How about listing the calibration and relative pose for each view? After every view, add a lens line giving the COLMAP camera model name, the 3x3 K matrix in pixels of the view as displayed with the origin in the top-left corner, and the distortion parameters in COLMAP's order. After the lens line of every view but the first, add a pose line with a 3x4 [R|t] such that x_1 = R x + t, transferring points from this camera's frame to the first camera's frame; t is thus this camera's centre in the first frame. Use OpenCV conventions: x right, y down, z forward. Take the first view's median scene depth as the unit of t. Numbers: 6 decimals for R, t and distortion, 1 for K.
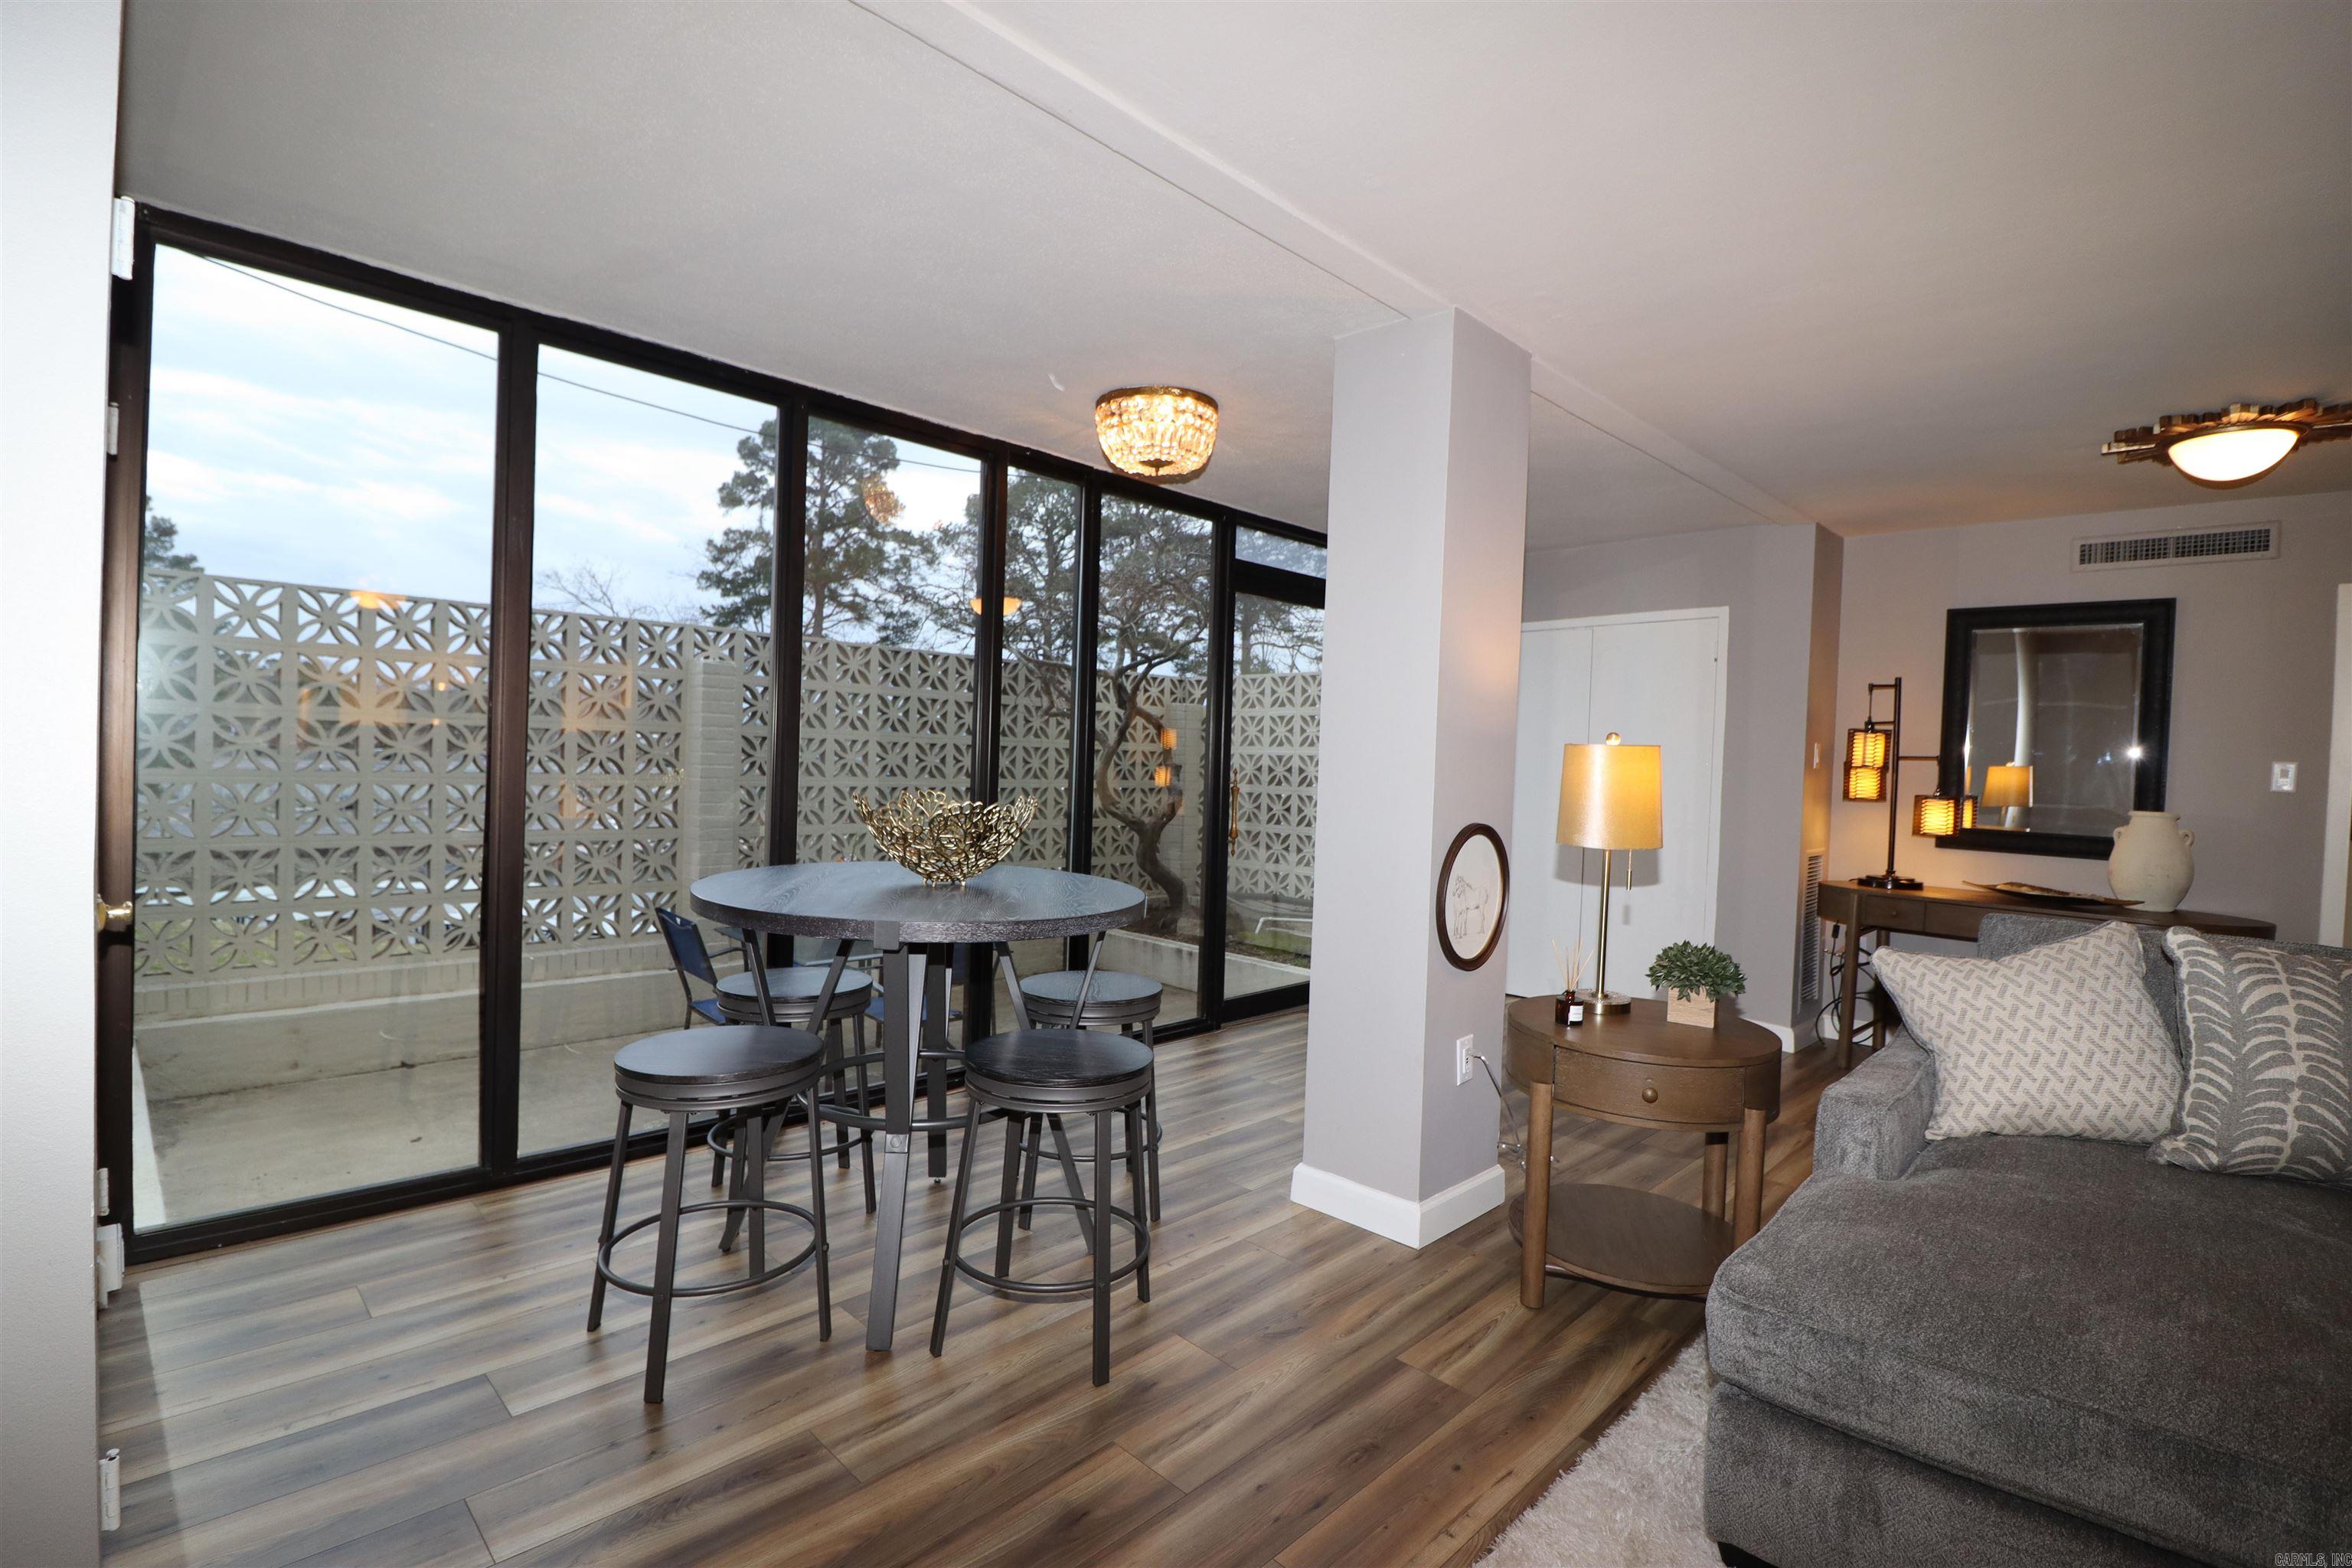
lens RADIAL K [[1084.0, 0, 1164.6], [0, 1084.0, 778.6], [0, 0, 1]] dist [0.001440, -0.015919]
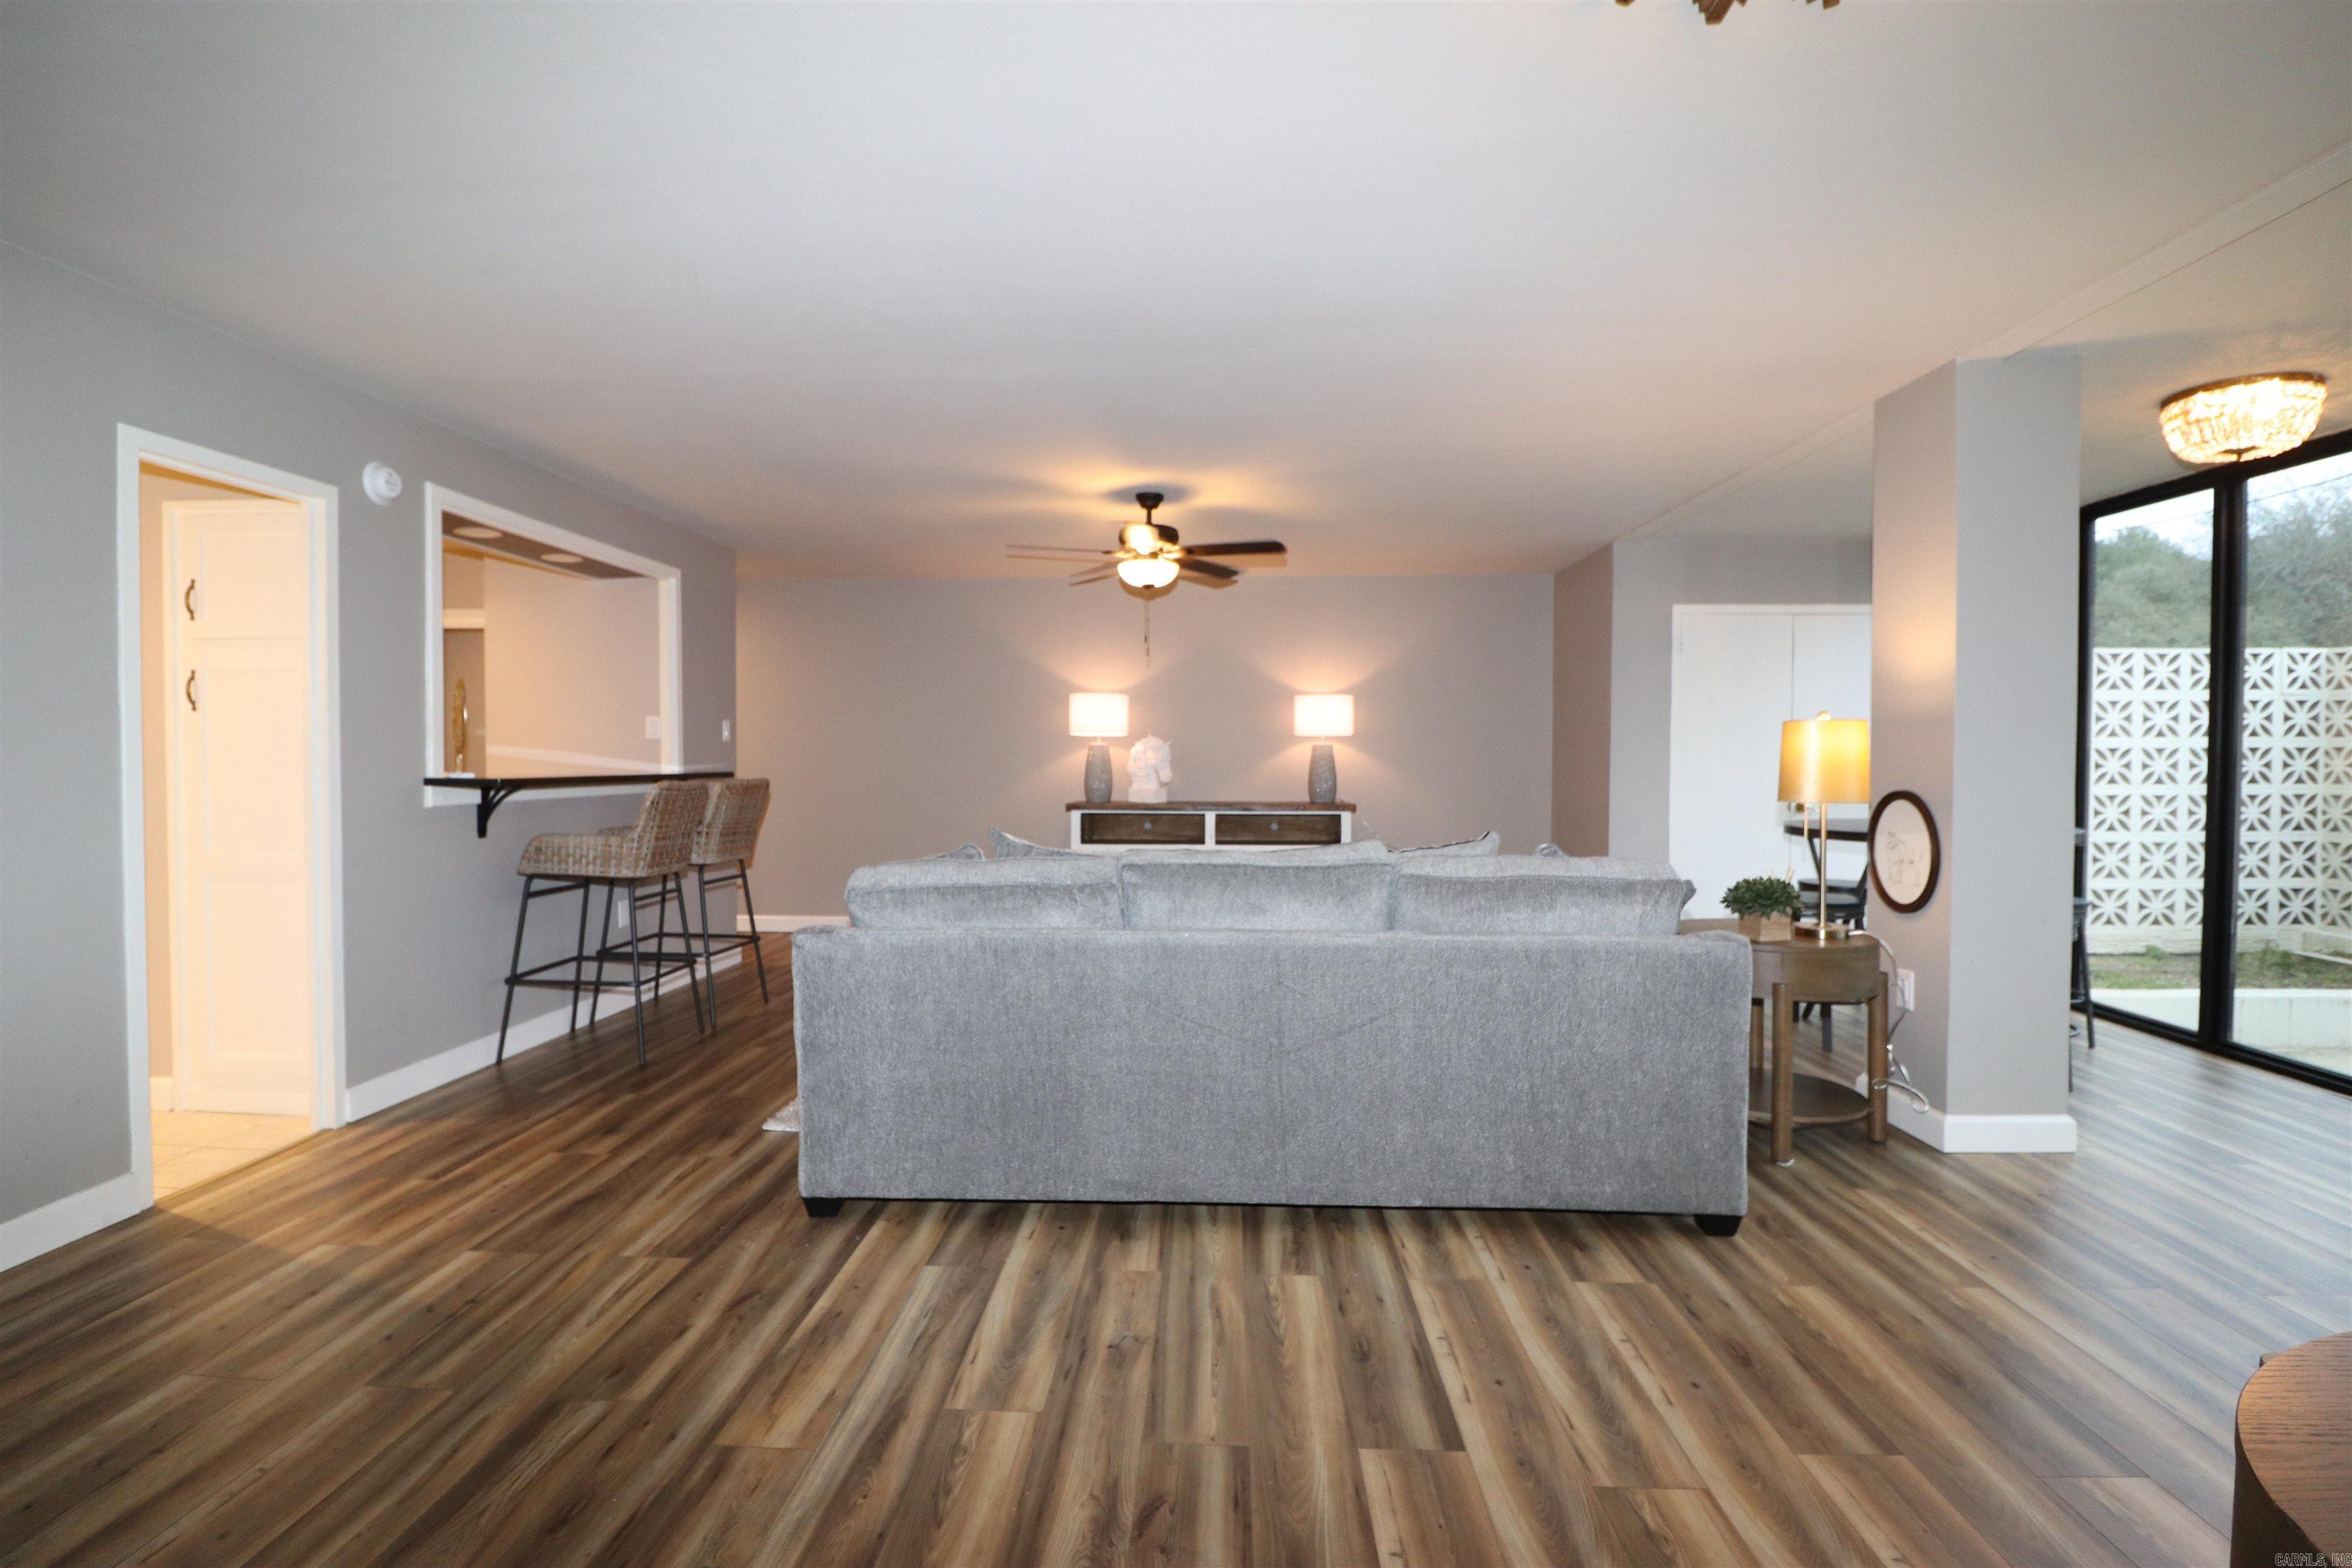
lens RADIAL K [[1084.0, 0, 1164.6], [0, 1084.0, 778.6], [0, 0, 1]] dist [0.001440, -0.015919]
pose [[-0.739830, -0.023695, -0.672376, 1.033837], [-0.045230, 0.998870, 0.014566, 0.029404], [0.671271, 0.041188, -0.740067, 0.811049]]
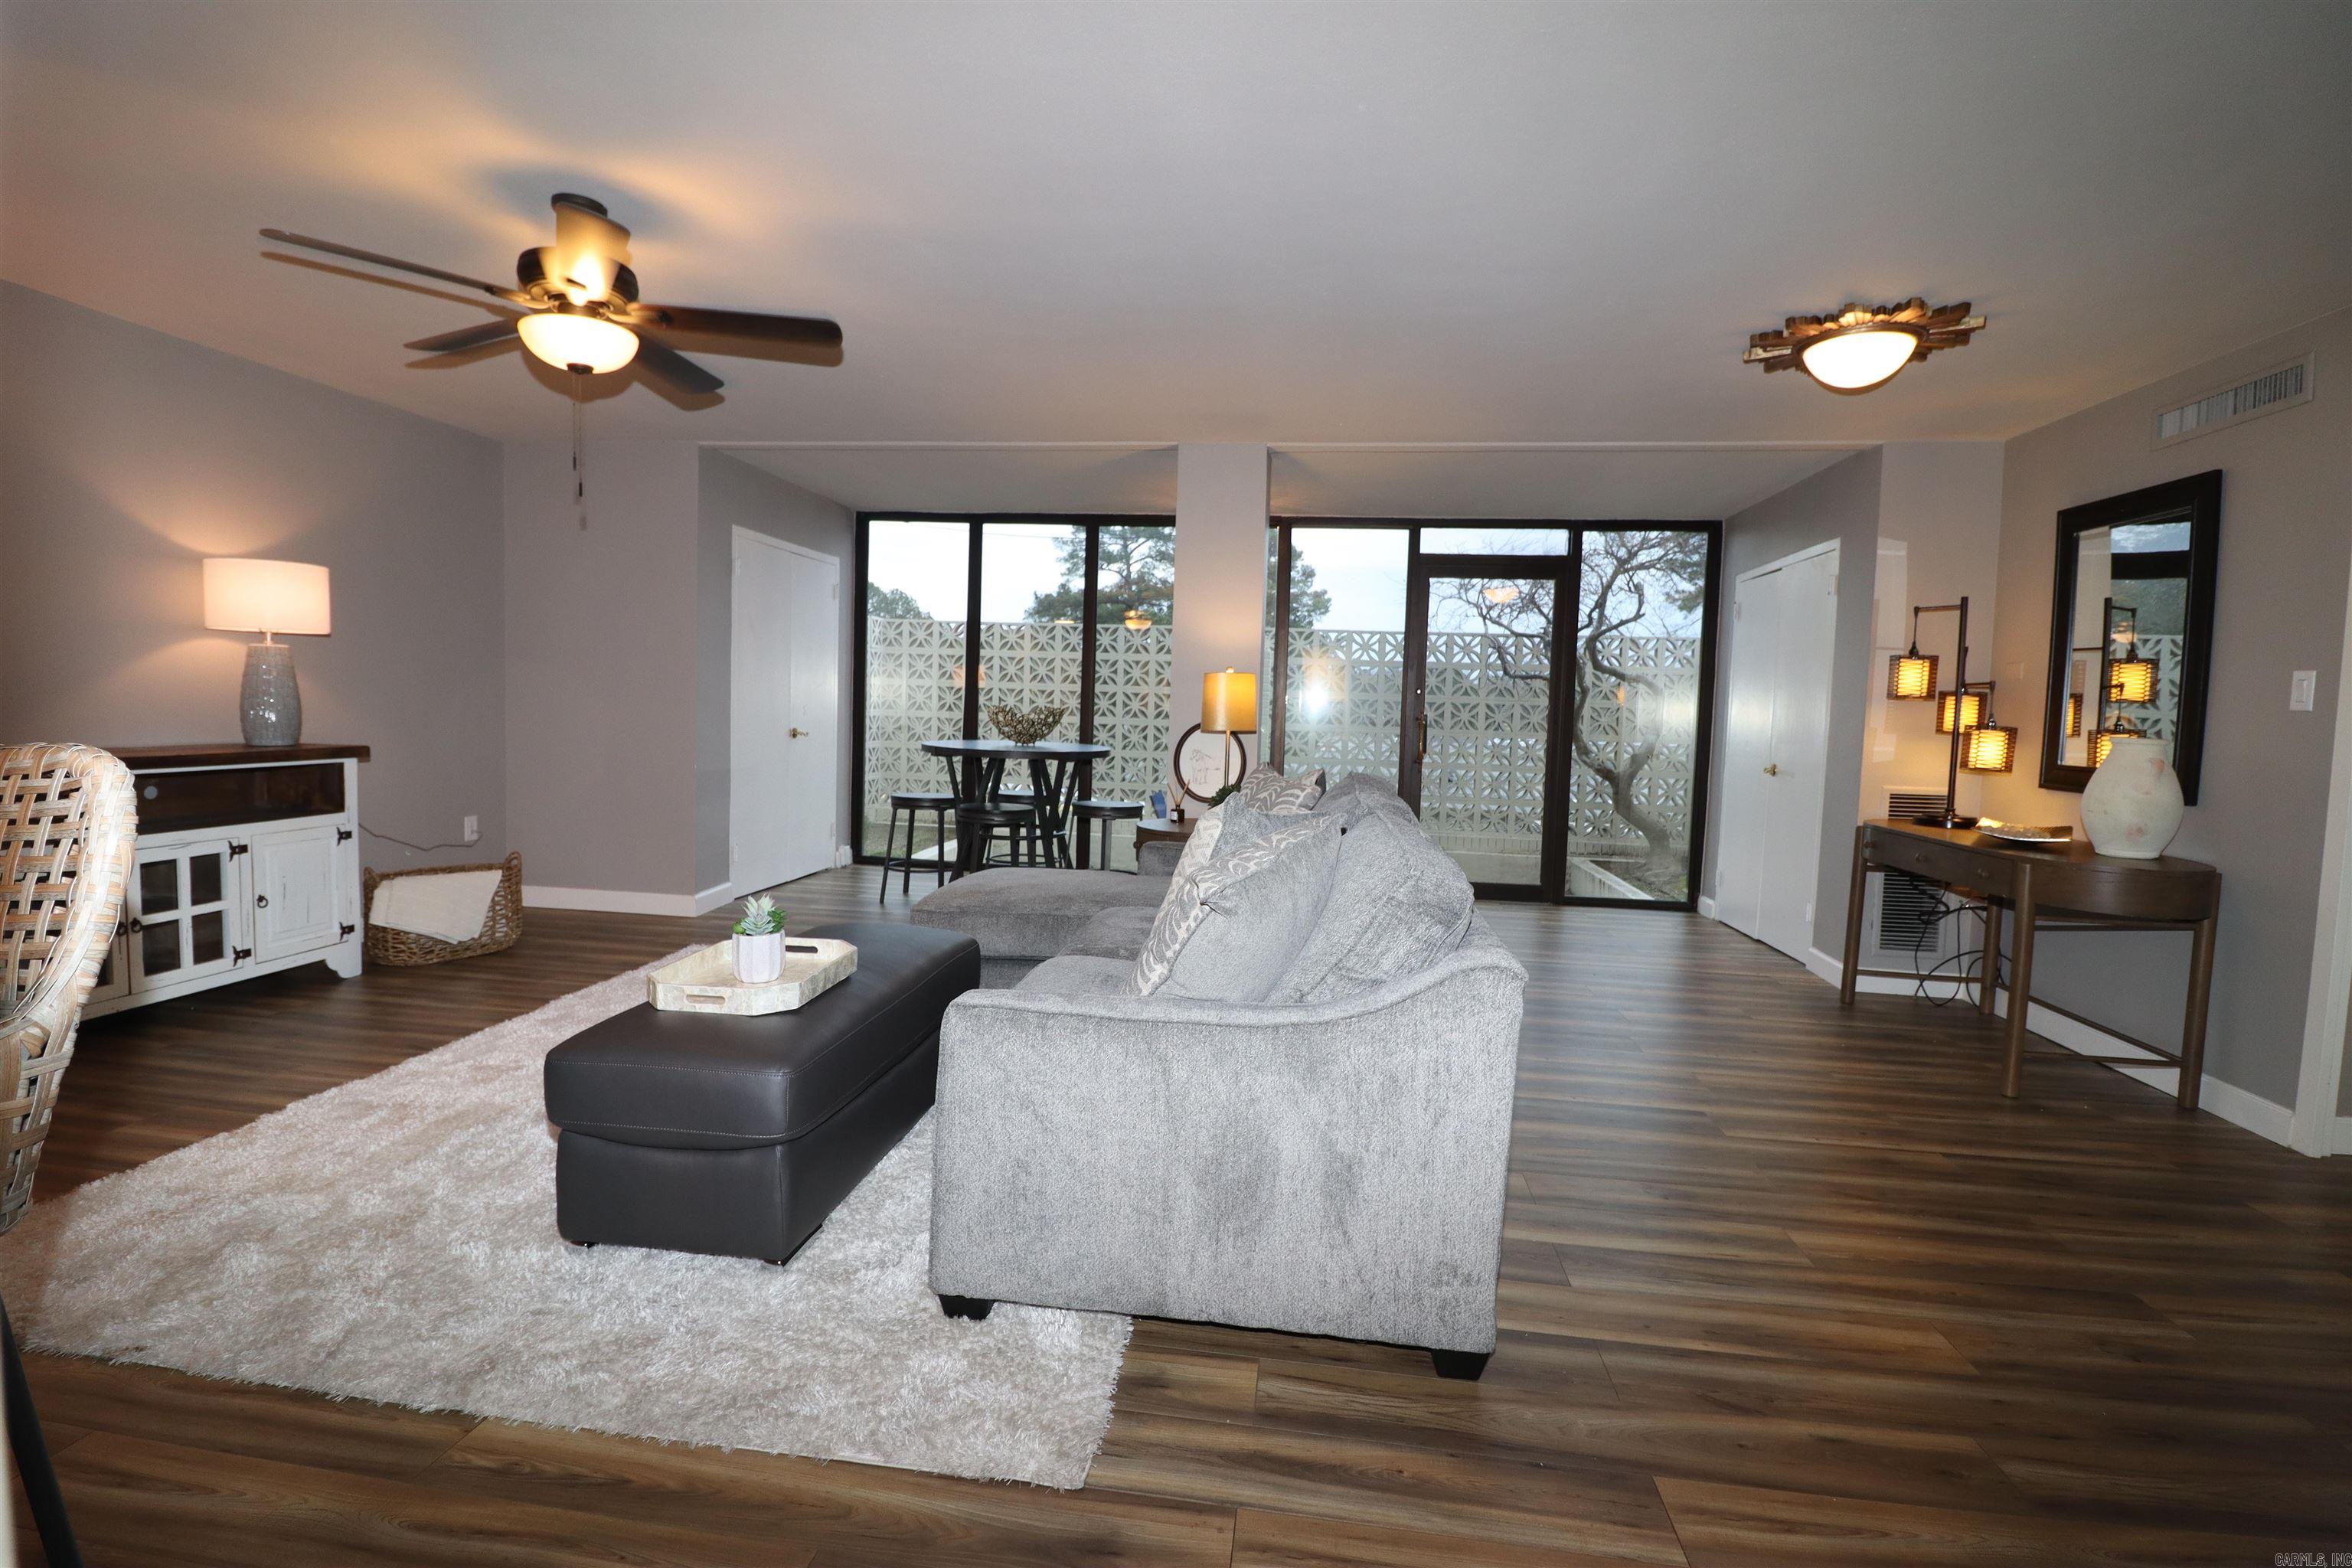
lens RADIAL K [[1084.0, 0, 1164.6], [0, 1084.0, 778.6], [0, 0, 1]] dist [0.001440, -0.015919]
pose [[0.603817, 0.038515, -0.796192, 1.014311], [-0.029518, 0.999227, 0.025951, 0.056536], [0.796576, 0.007832, 0.604487, -0.084321]]
